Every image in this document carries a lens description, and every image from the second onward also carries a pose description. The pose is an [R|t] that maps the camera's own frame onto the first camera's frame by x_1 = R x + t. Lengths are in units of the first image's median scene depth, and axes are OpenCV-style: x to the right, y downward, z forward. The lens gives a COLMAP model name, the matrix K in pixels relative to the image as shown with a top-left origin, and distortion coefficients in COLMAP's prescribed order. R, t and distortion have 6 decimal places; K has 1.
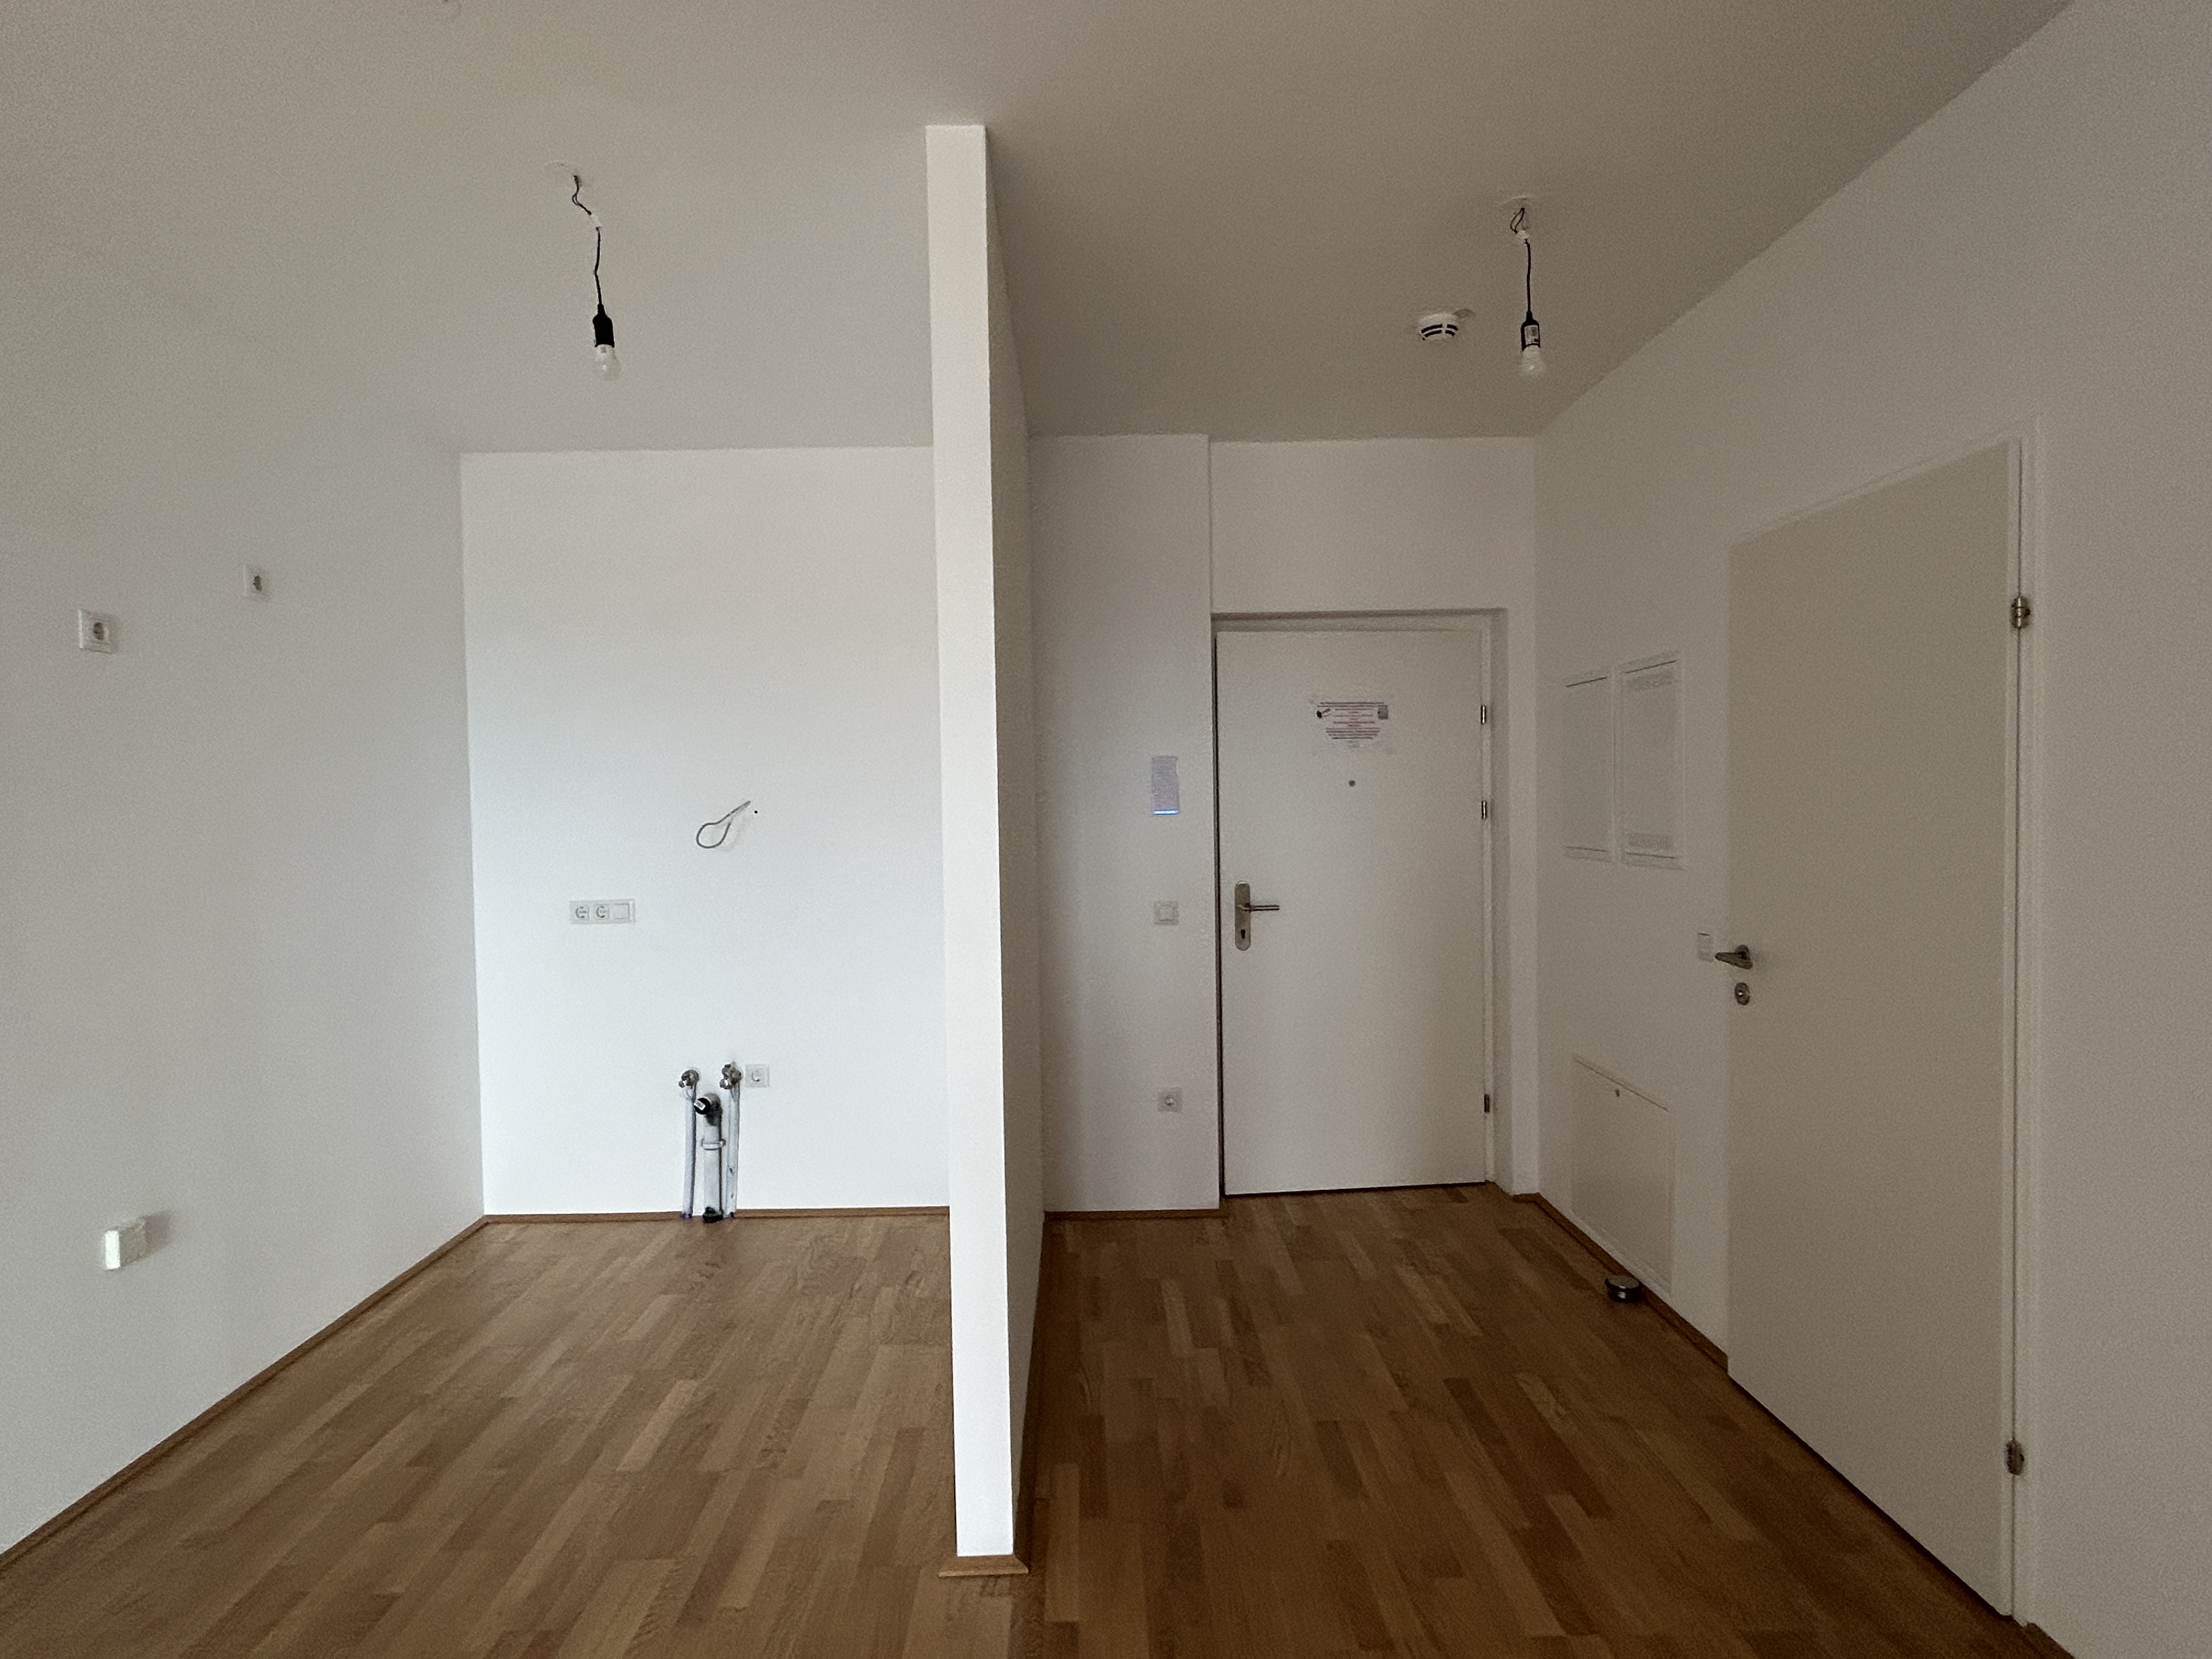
lens RADIAL K [[1163.6, 0, 1103.1], [0, 1163.6, 830.9], [0, 0, 1]] dist [-0.002383, -0.001028]
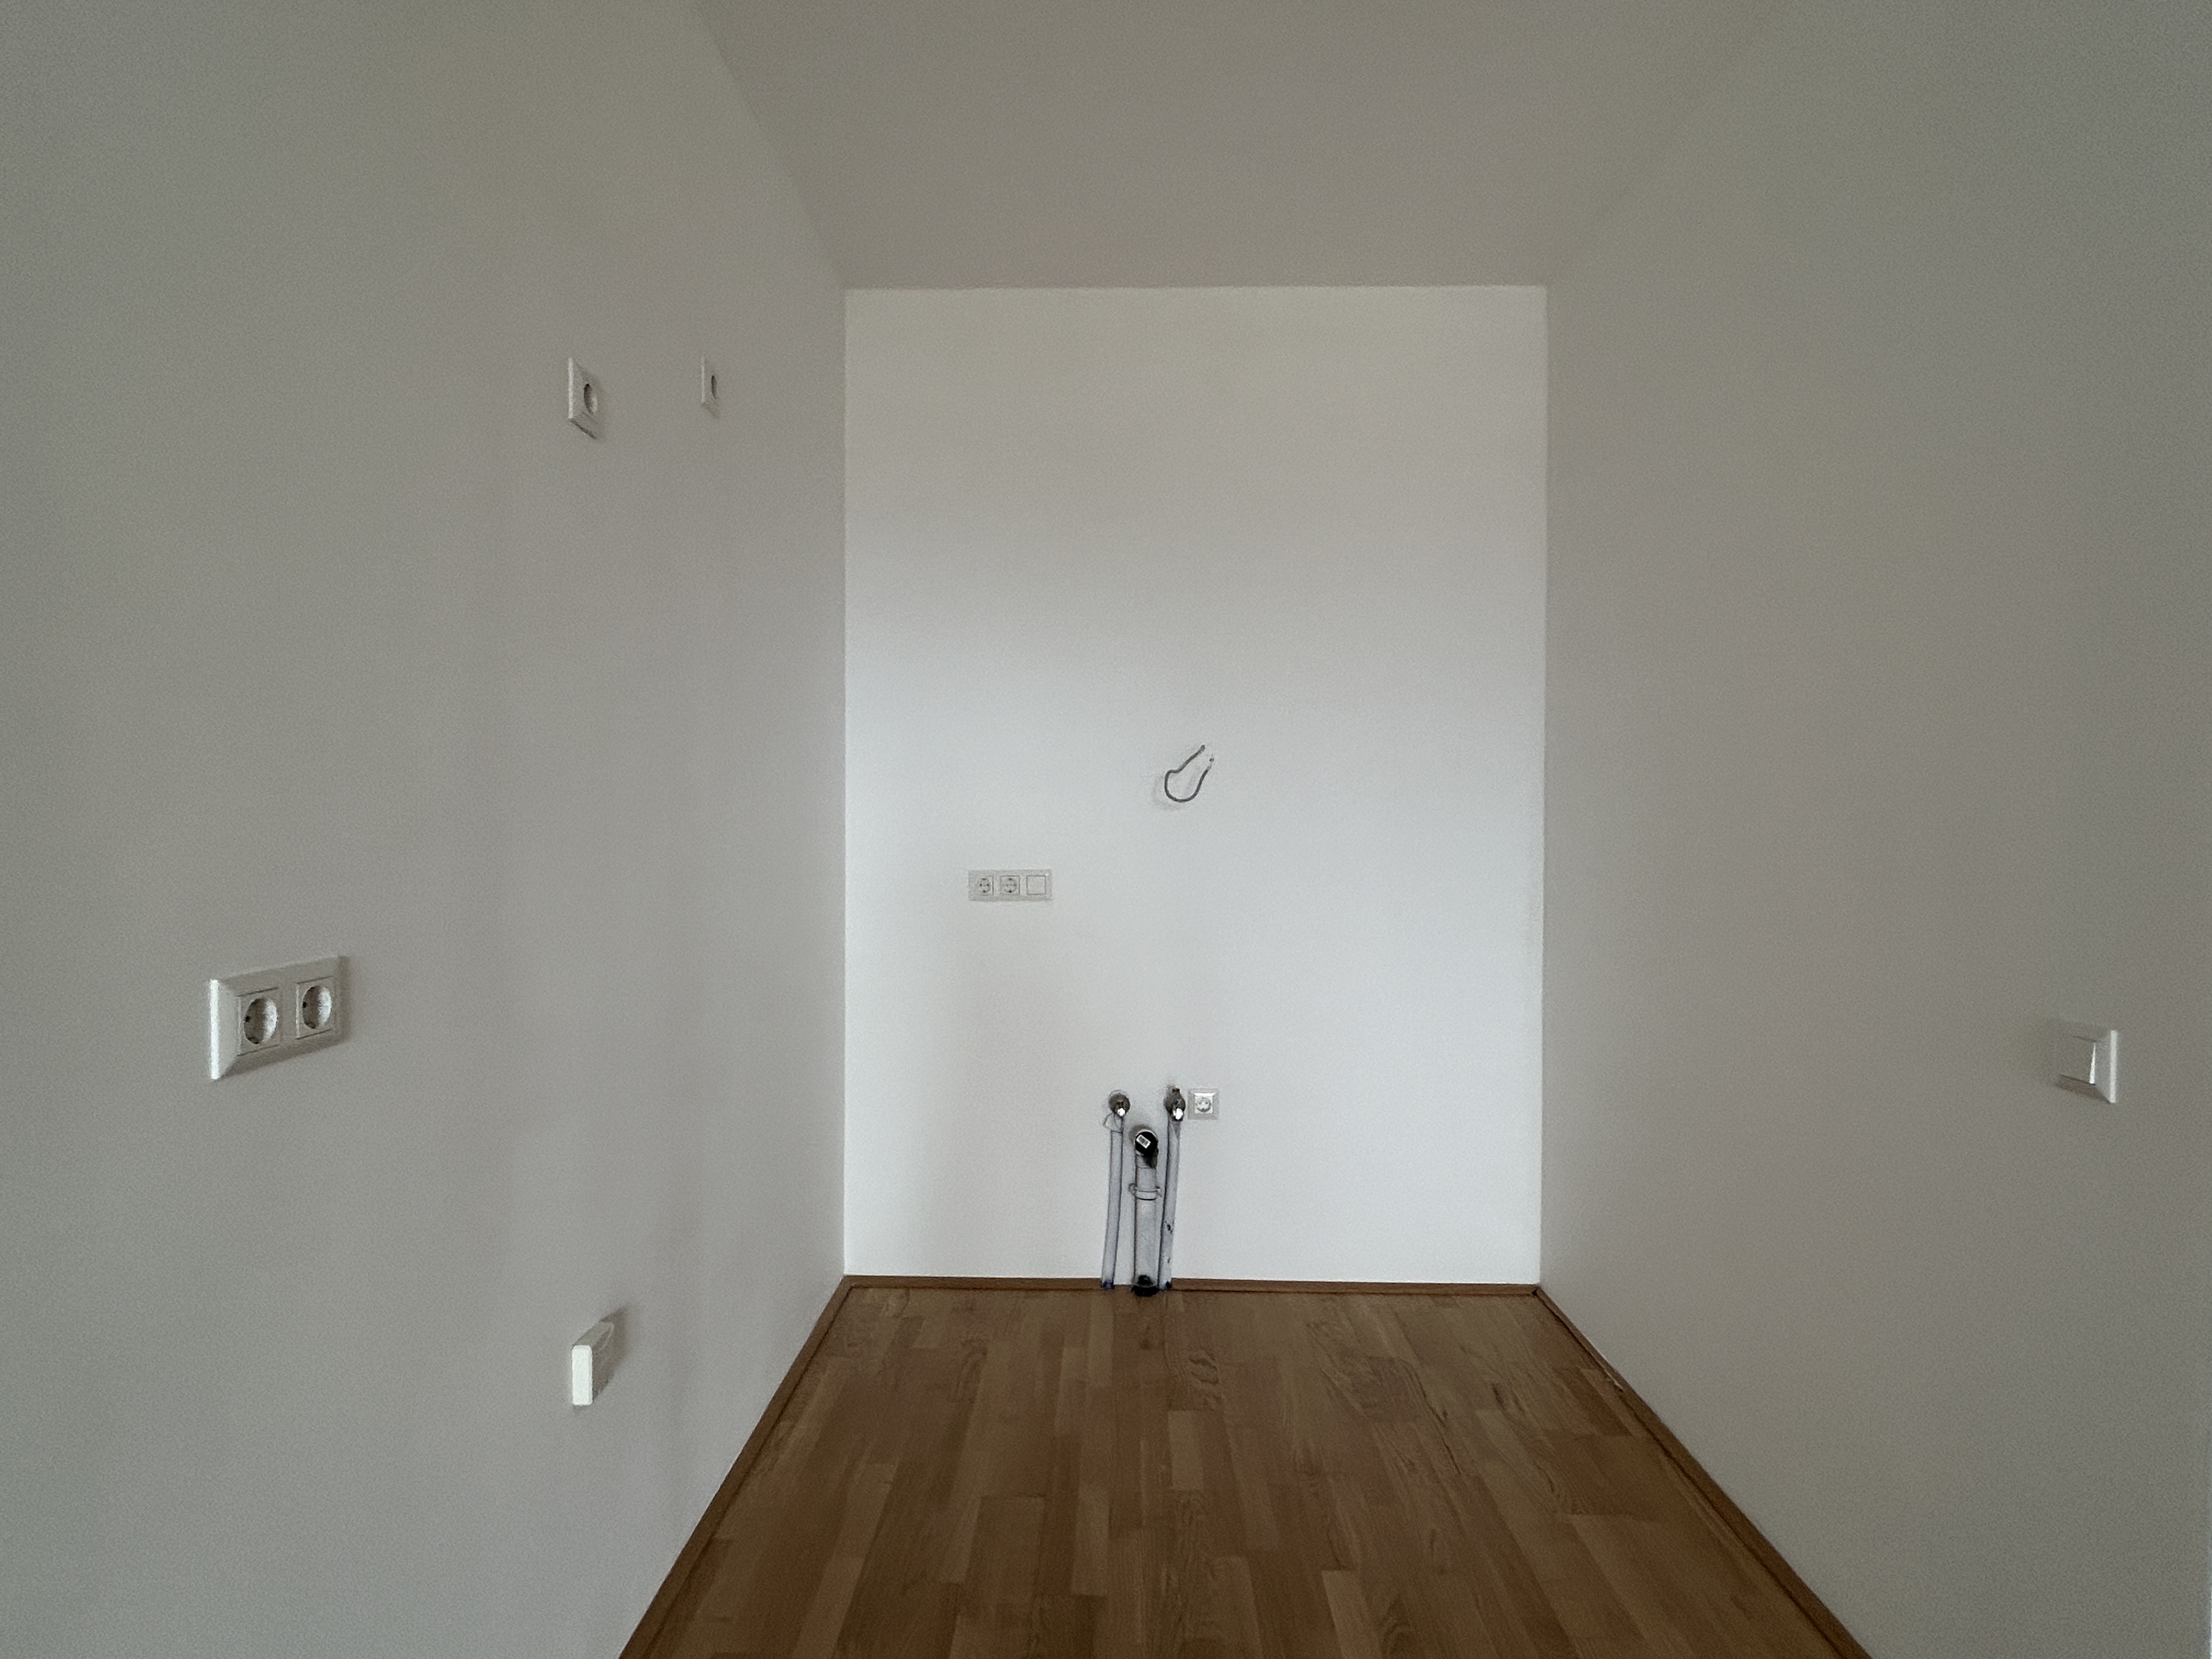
lens RADIAL K [[1163.6, 0, 1108.6], [0, 1163.6, 826.9], [0, 0, 1]] dist [-0.002383, -0.001028]
pose [[0.998906, 0.017919, -0.043199, -0.333430], [-0.018702, 0.999667, -0.017770, 0.043061], [0.042866, 0.018559, 0.998908, 0.230062]]
